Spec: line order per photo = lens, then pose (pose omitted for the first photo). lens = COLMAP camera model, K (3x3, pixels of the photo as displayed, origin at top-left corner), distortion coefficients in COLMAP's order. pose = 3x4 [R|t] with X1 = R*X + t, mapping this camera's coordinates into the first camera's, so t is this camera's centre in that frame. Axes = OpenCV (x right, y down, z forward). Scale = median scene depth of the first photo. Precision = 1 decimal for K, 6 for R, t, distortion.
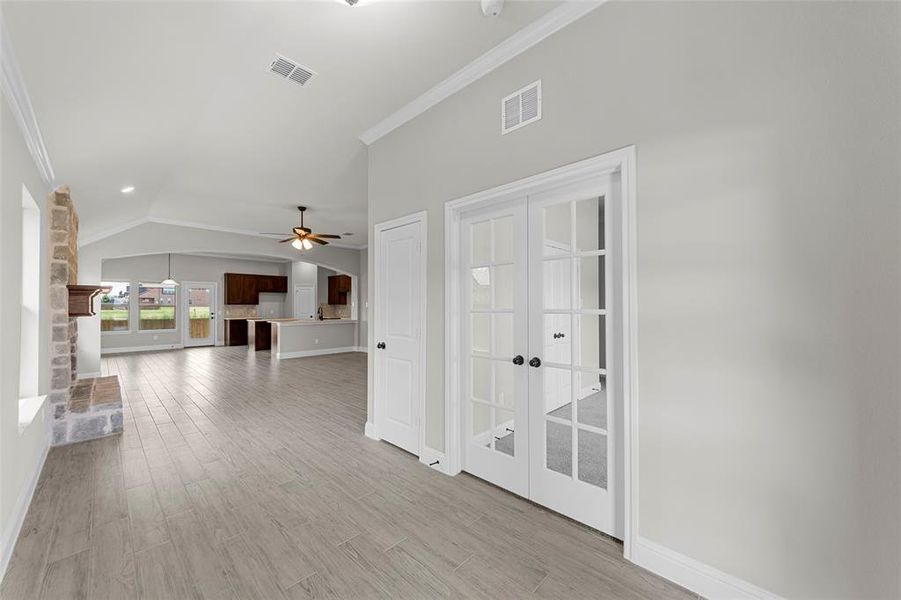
lens RADIAL K [[337.9, 0, 455.0], [0, 337.9, 304.9], [0, 0, 1]] dist [0.001942, -0.000826]
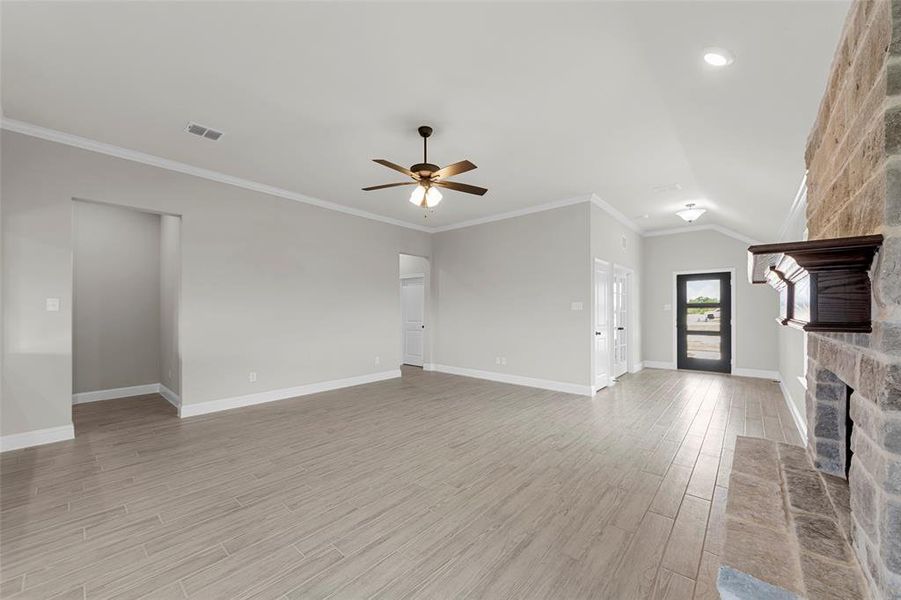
lens RADIAL K [[337.9, 0, 450.9], [0, 337.9, 305.5], [0, 0, 1]] dist [0.001942, -0.000826]
pose [[-0.041590, 0.017818, 0.998976, -0.592427], [-0.001984, 0.999838, -0.017916, 0.006576], [-0.999133, -0.002727, -0.041548, 0.576758]]
